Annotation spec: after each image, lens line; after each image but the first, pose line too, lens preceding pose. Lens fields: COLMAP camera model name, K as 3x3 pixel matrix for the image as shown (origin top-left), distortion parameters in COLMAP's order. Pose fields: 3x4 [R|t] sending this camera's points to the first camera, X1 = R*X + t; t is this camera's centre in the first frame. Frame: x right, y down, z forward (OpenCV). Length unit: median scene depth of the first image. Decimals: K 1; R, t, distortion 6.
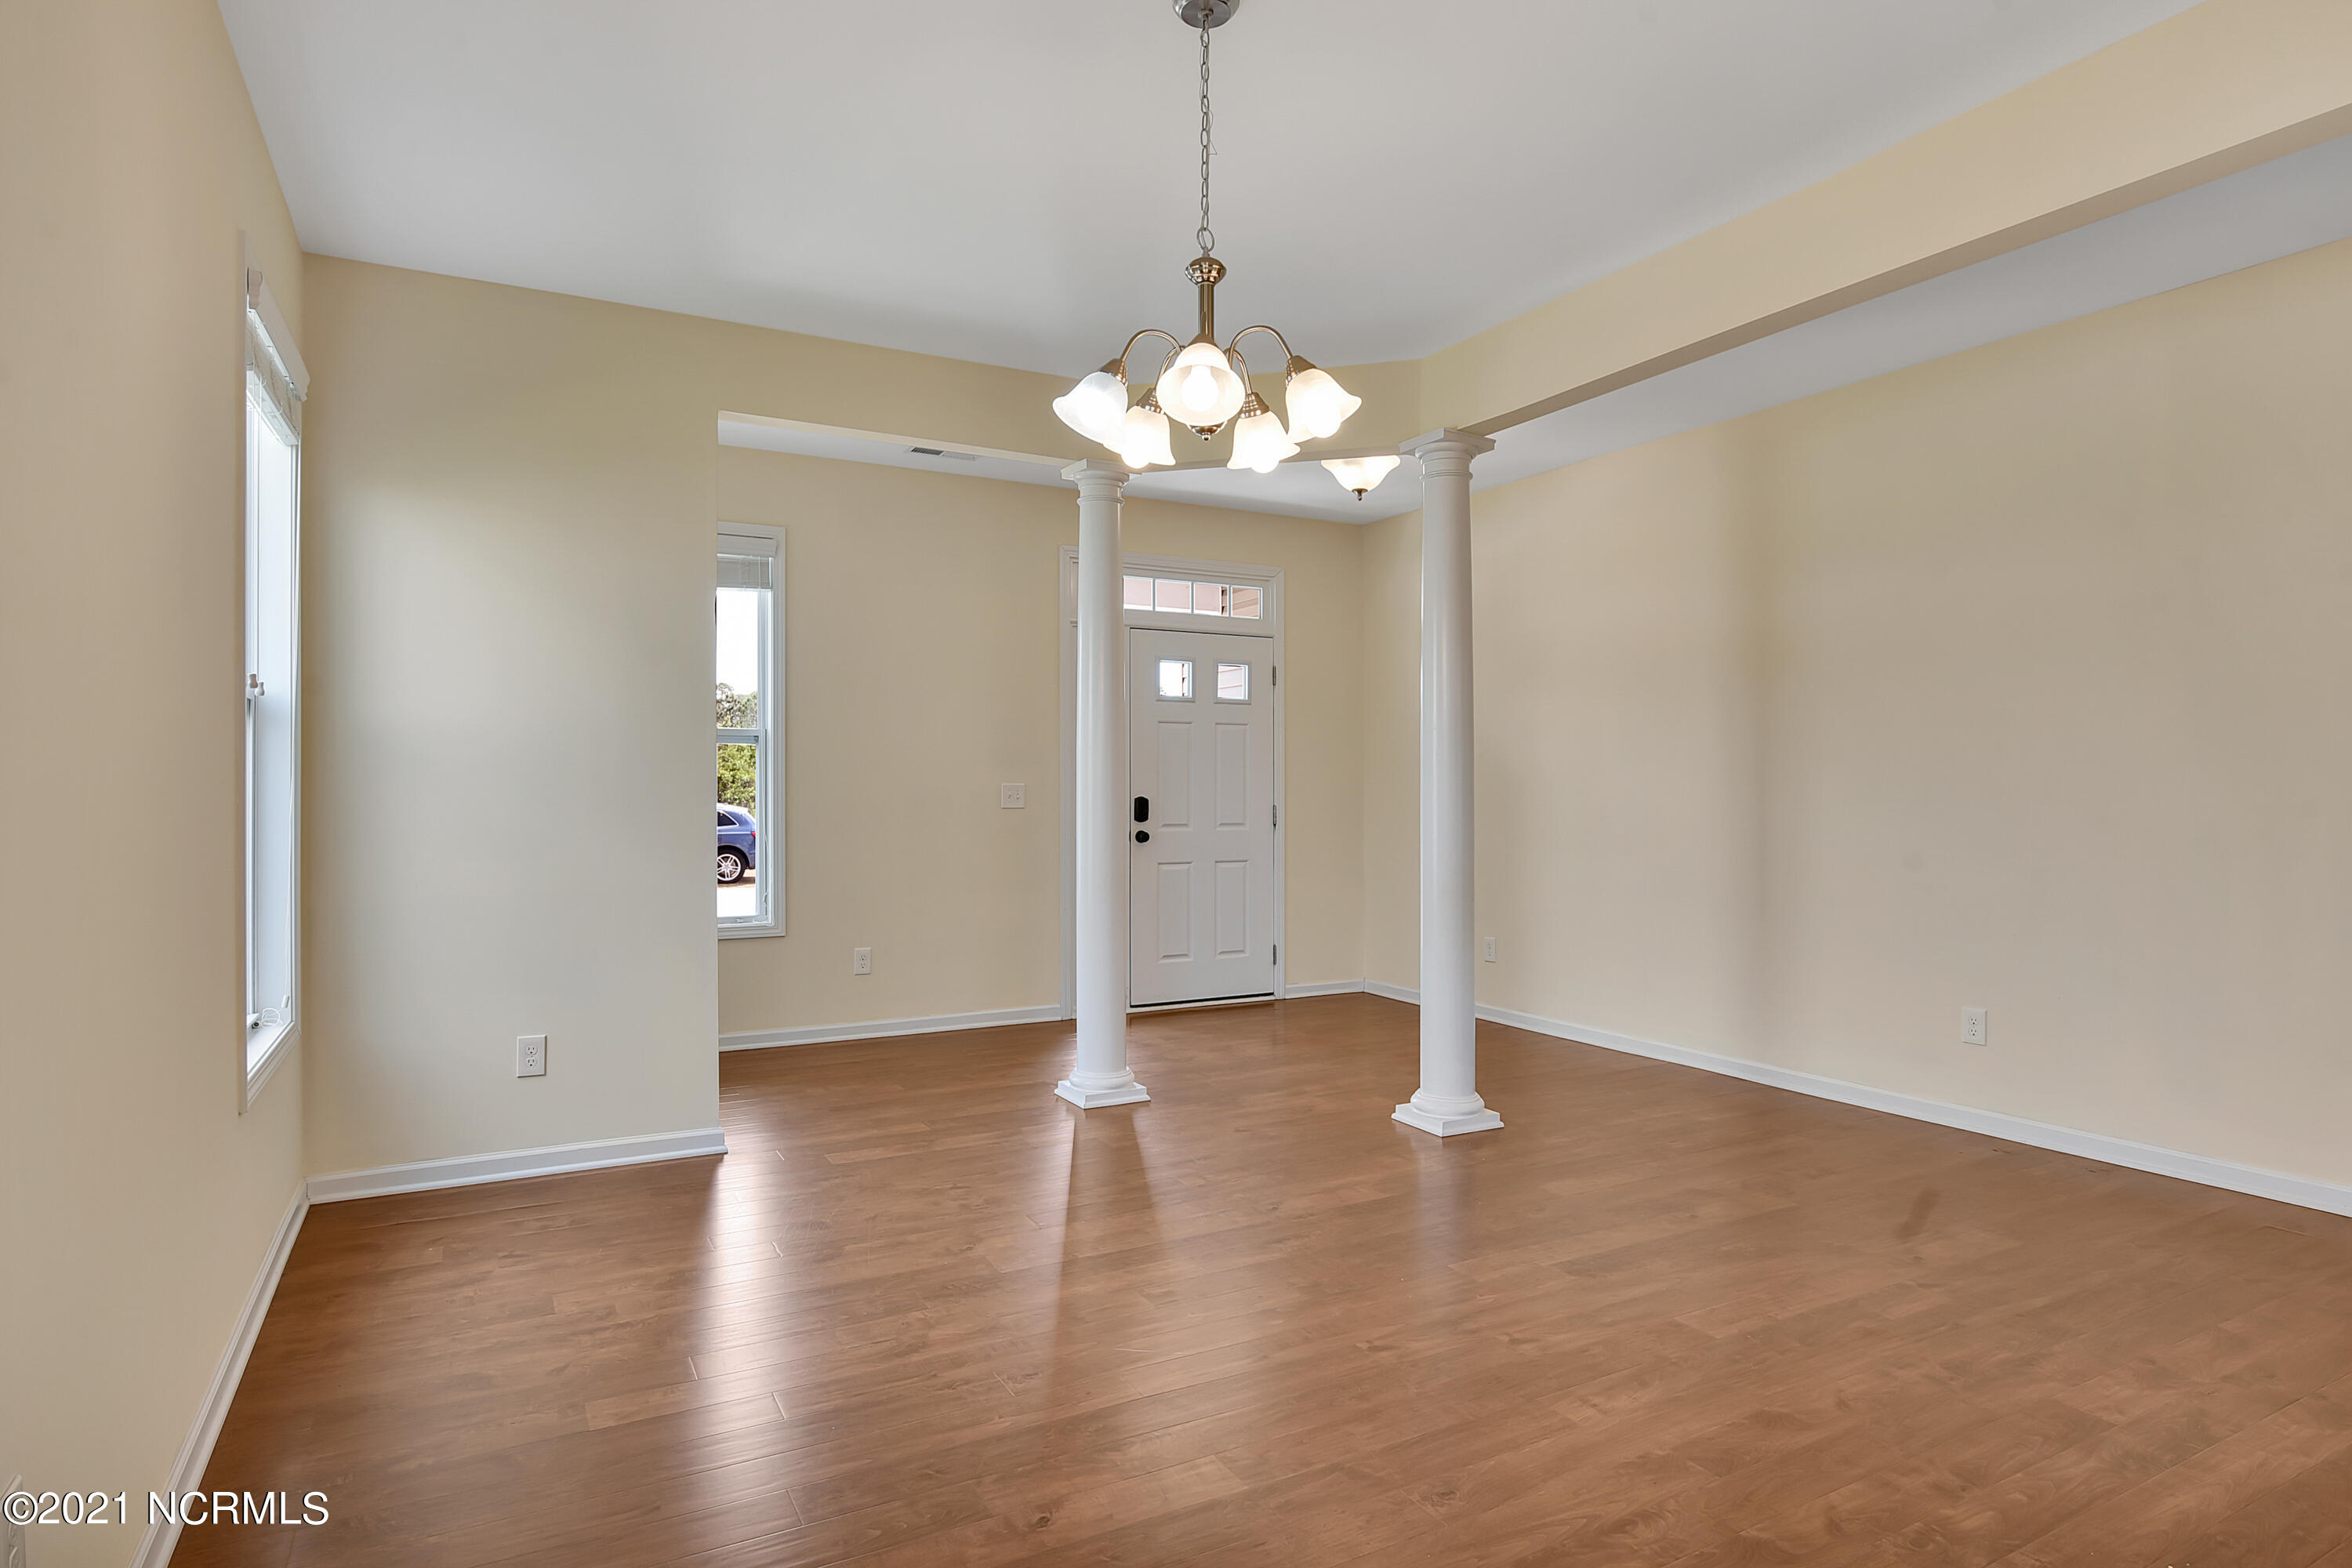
lens RADIAL K [[1257.6, 0, 1144.3], [0, 1257.6, 791.0], [0, 0, 1]] dist [-0.001101, 0.000058]
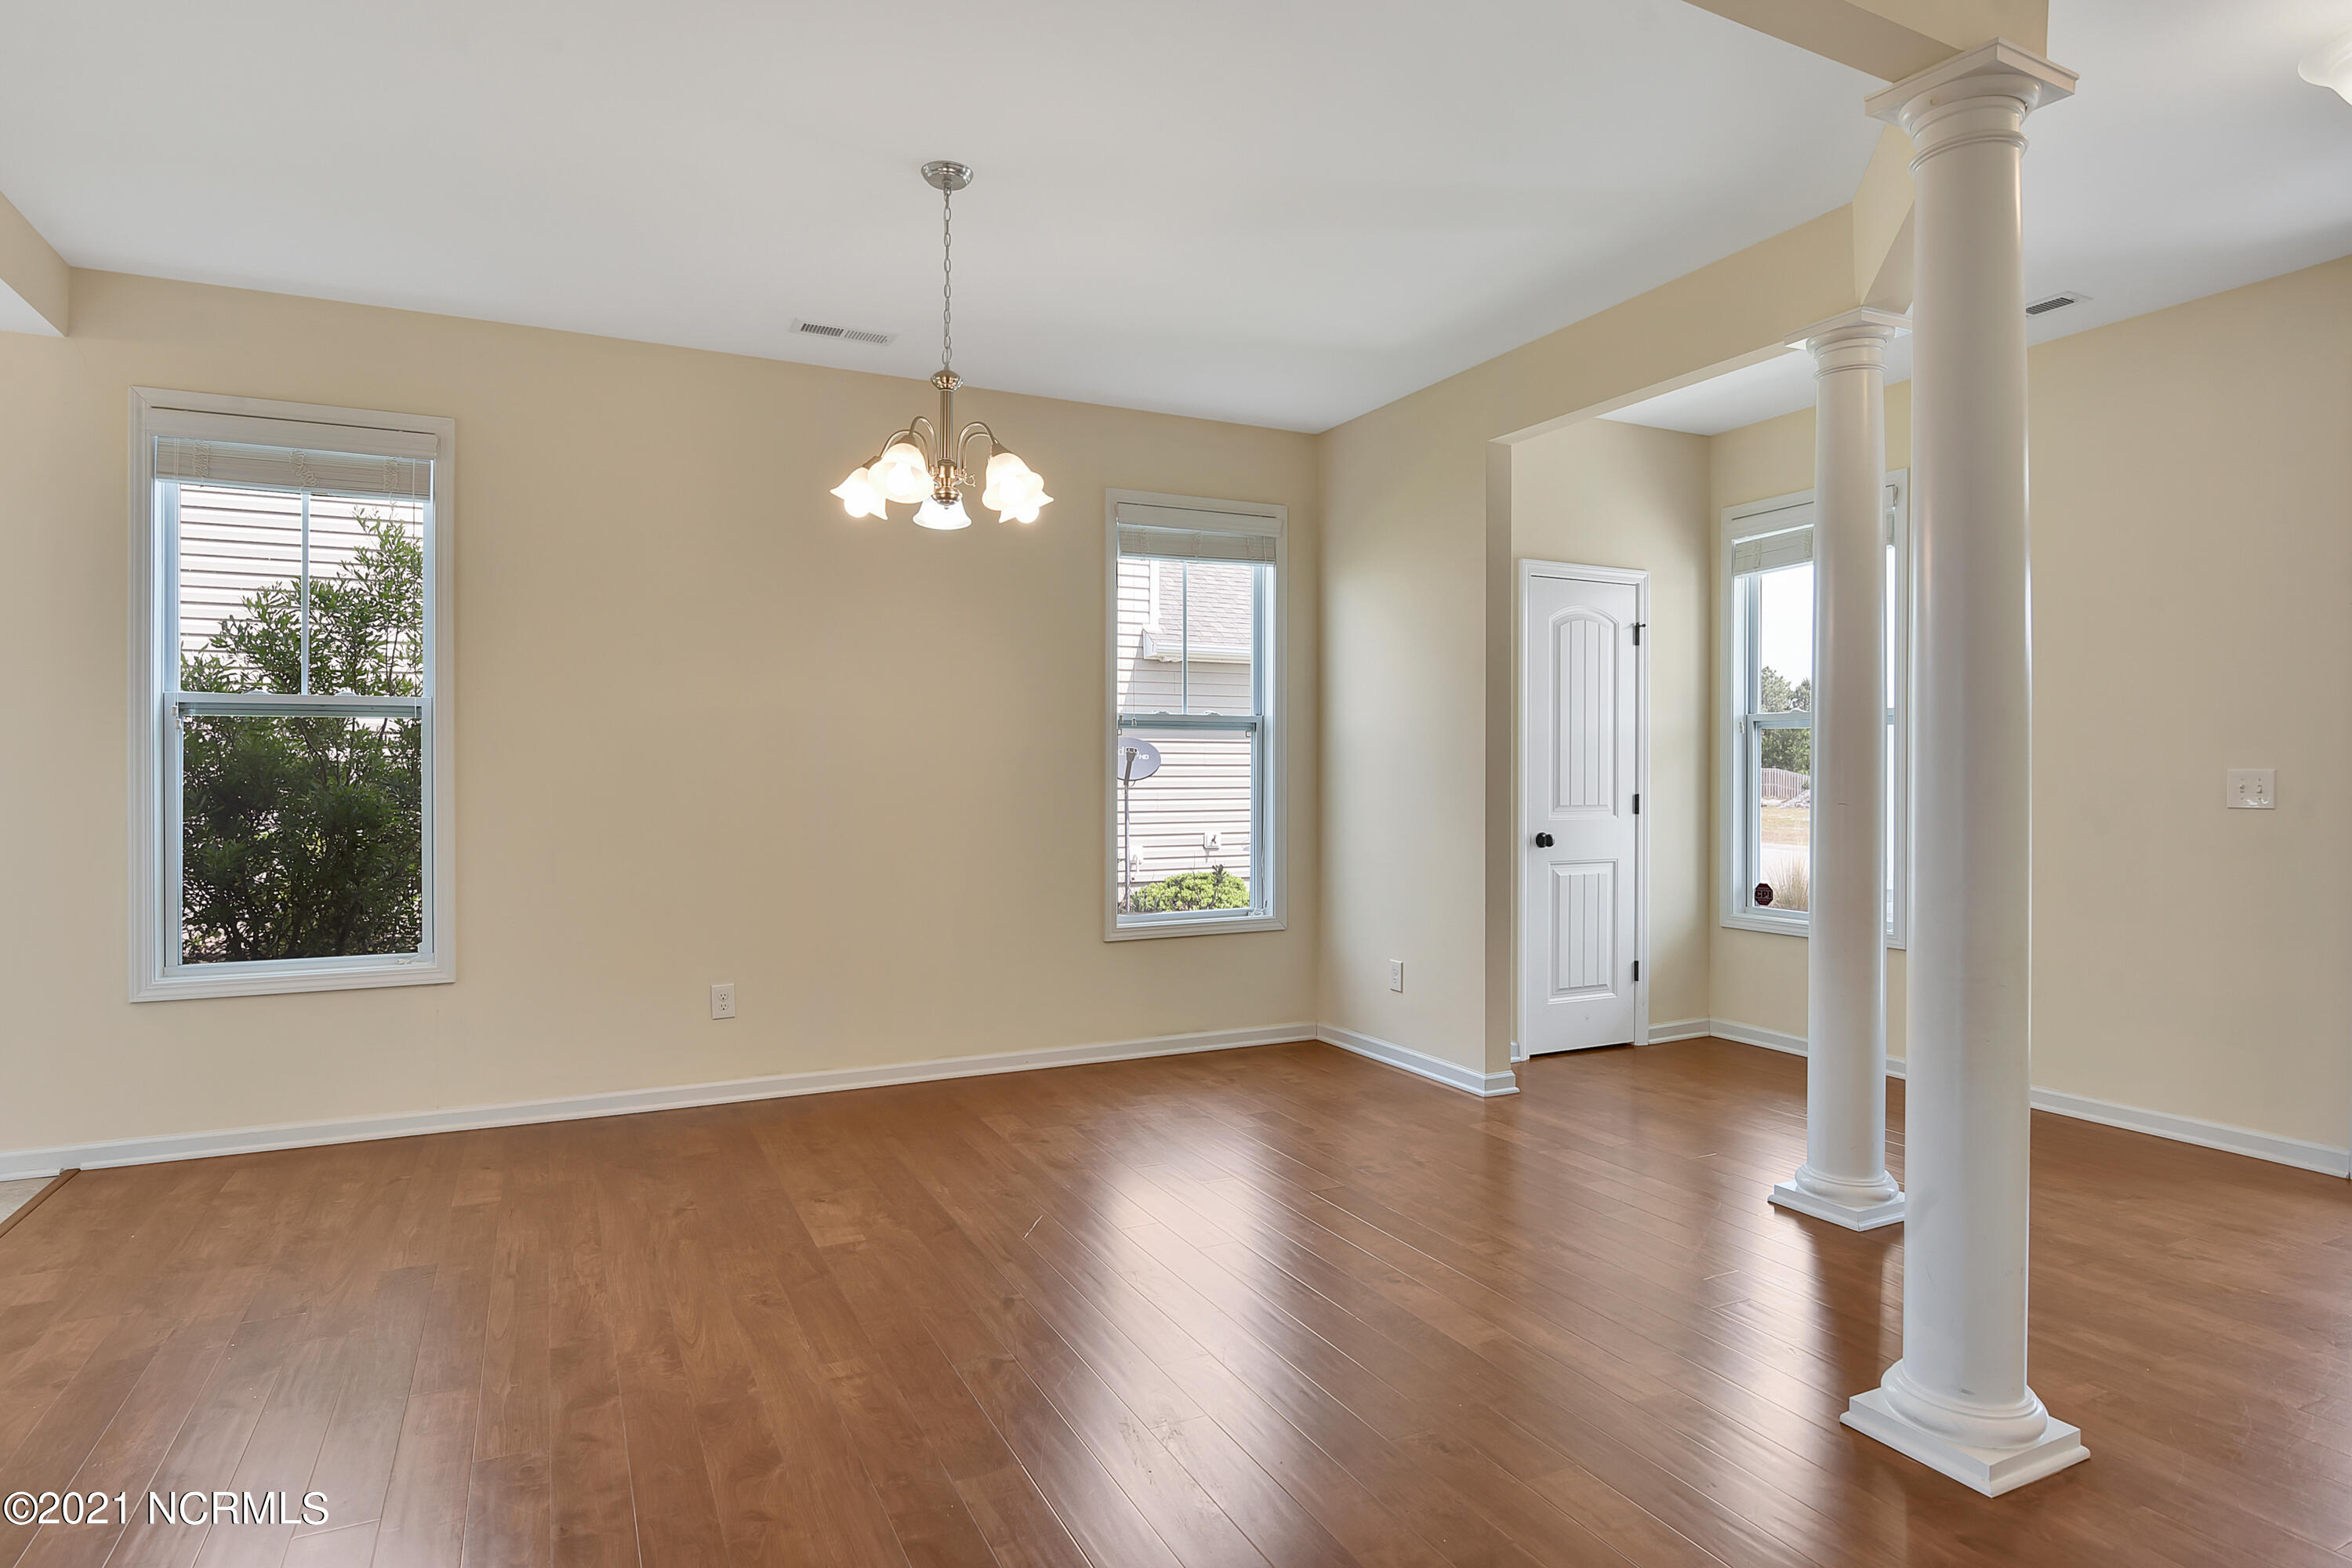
lens RADIAL K [[1257.6, 0, 1144.3], [0, 1257.6, 791.0], [0, 0, 1]] dist [-0.001101, 0.000058]
pose [[-0.049378, 0.004275, -0.998771, 1.231062], [0.003355, 0.999986, 0.004115, 0.016359], [0.998775, -0.003148, -0.049391, 1.176647]]
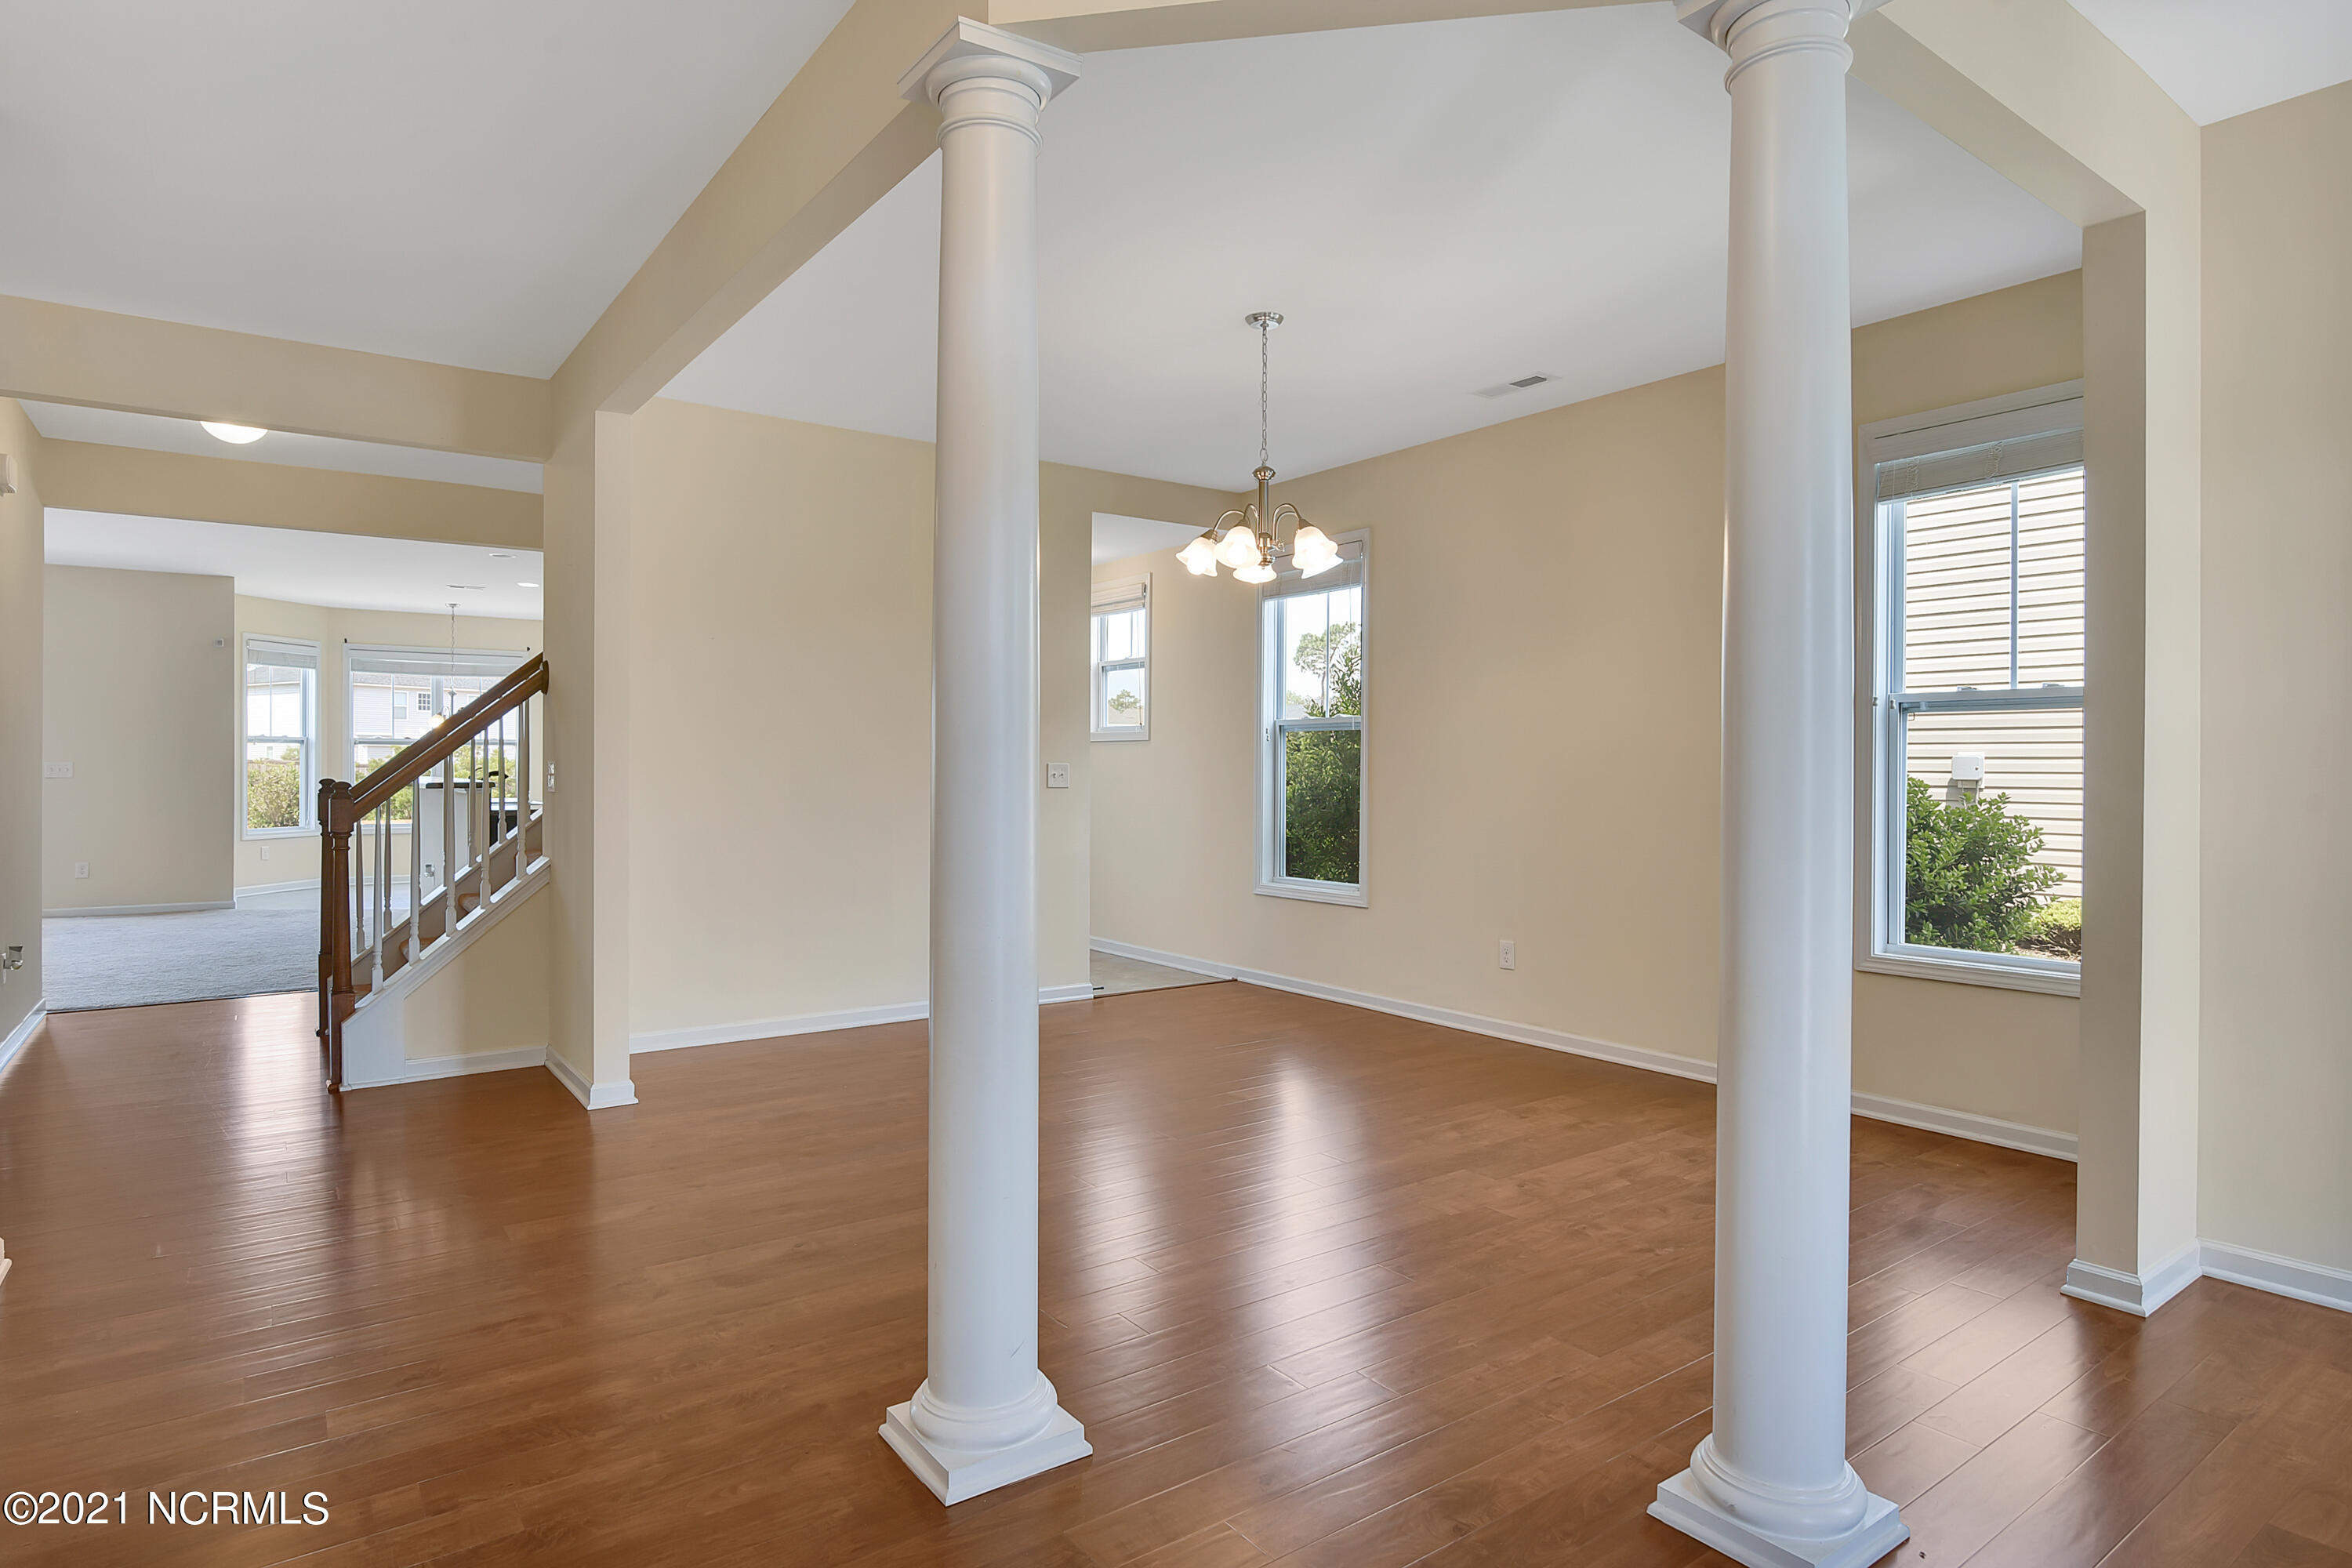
lens RADIAL K [[1257.6, 0, 1144.3], [0, 1257.6, 791.0], [0, 0, 1]] dist [-0.001101, 0.000058]
pose [[-0.991279, -0.000354, -0.131782, 0.409130], [-0.003285, 0.999752, 0.022021, -0.006699], [0.131742, 0.022262, -0.991034, 2.508176]]
